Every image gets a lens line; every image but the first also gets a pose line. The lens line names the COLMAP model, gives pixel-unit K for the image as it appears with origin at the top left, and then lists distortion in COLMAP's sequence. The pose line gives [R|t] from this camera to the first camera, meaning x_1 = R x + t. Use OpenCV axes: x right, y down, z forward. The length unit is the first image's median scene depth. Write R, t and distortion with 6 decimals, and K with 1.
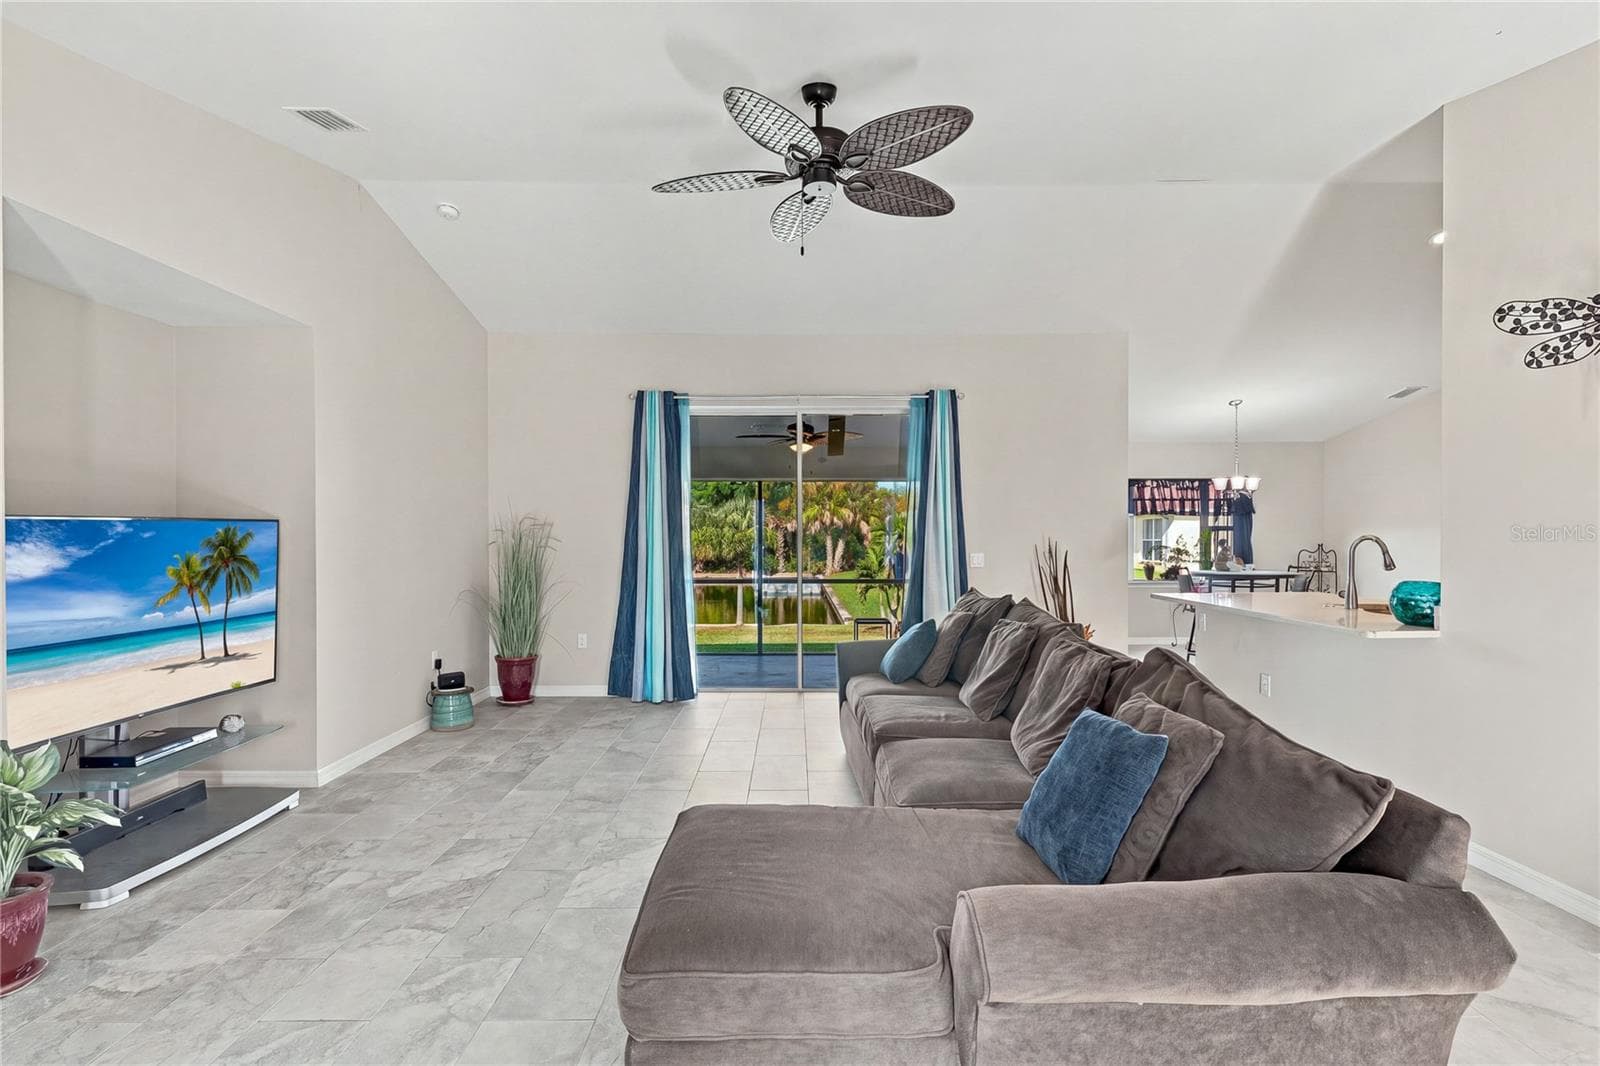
lens RADIAL K [[746.6, 0, 800.0], [0, 746.6, 533.0], [0, 0, 1]] dist [0.001474, 0.000367]
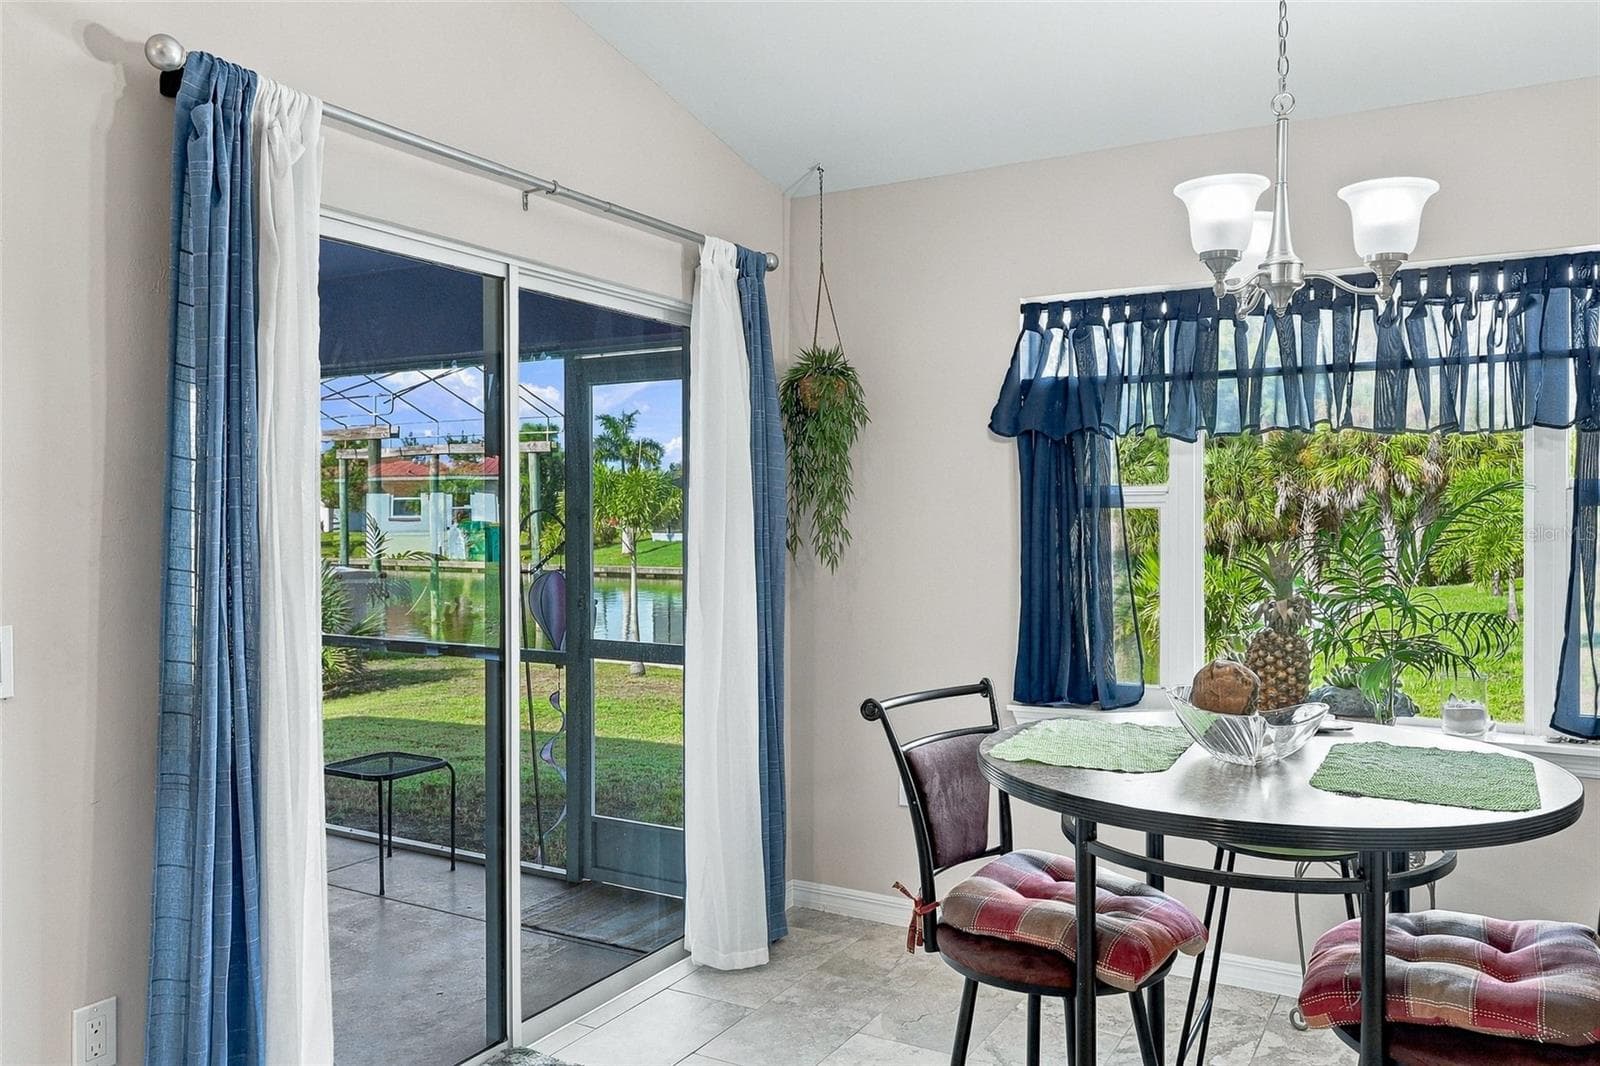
lens RADIAL K [[1194.7, 0, 801.9], [0, 1194.7, 521.3], [0, 0, 1]] dist [0.000617, 0.002549]
pose [[0.861962, 0.002776, -0.506965, 0.577619], [0.002082, 0.999957, 0.009014, -0.001775], [0.506969, -0.008825, 0.861919, 0.652761]]
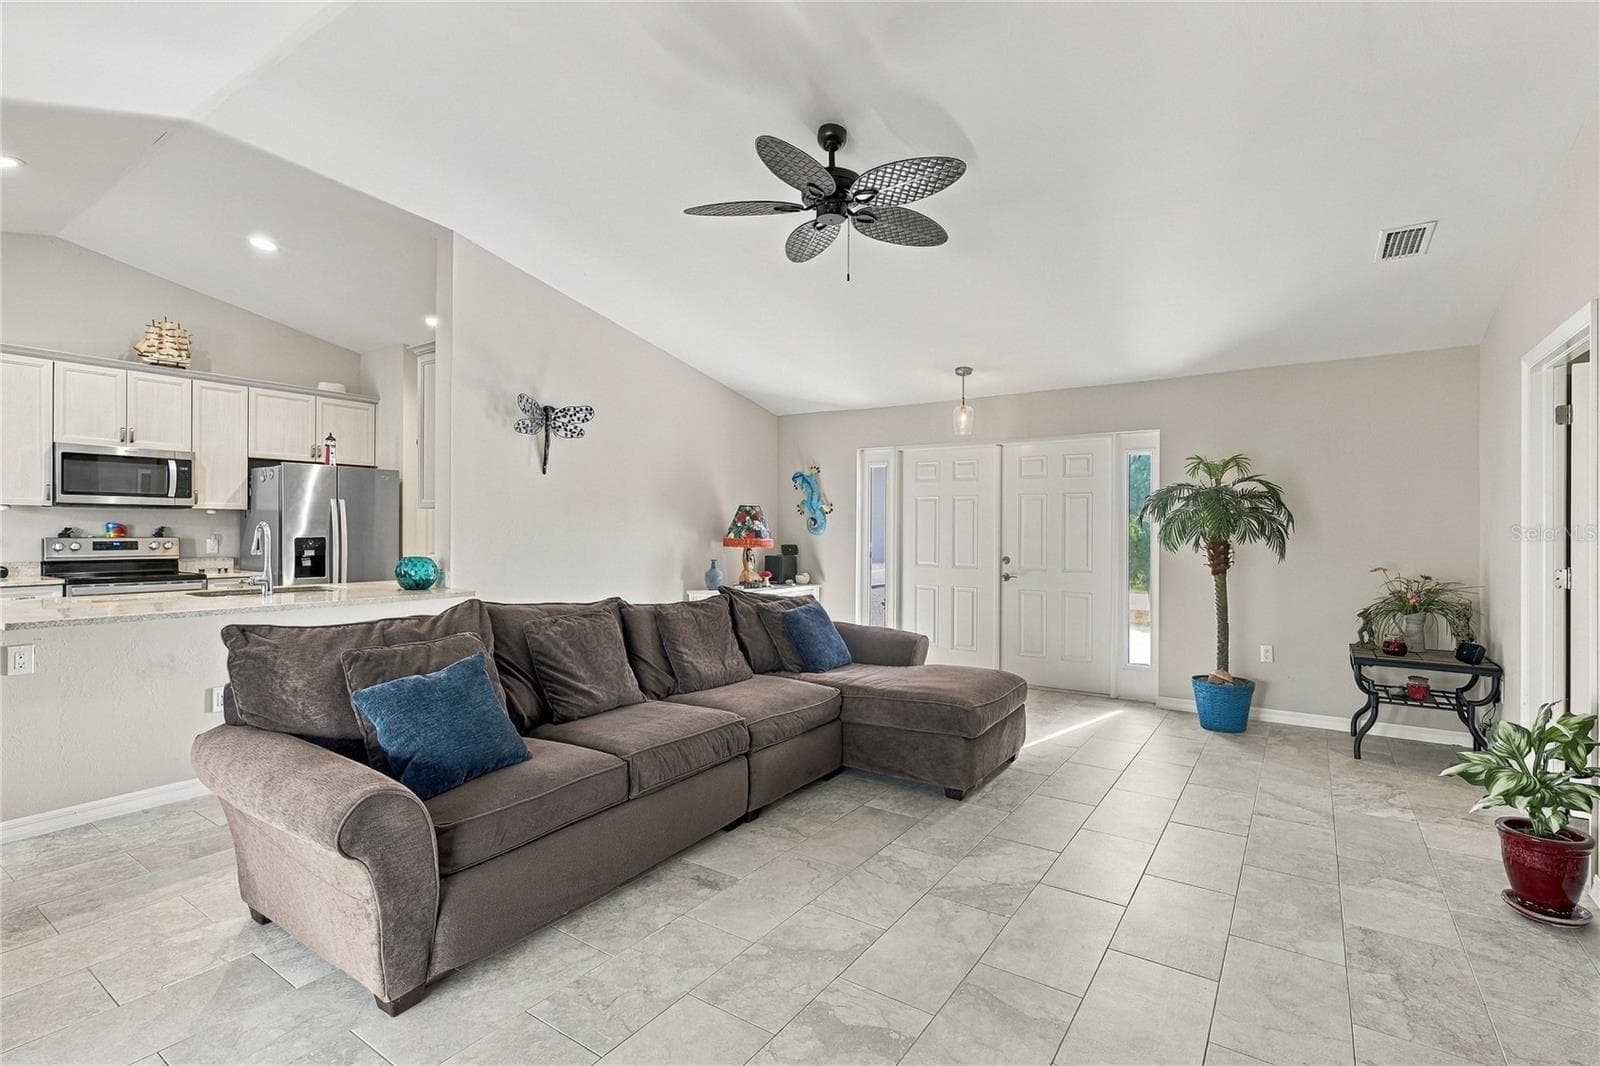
lens RADIAL K [[744.9, 0, 797.3], [0, 744.9, 527.5], [0, 0, 1]] dist [0.001153, -0.000336]
pose [[-0.819399, -0.000270, 0.573224, -0.210436], [-0.003813, 0.999980, -0.004981, 0.007482], [-0.573212, -0.006267, -0.819383, 0.691644]]
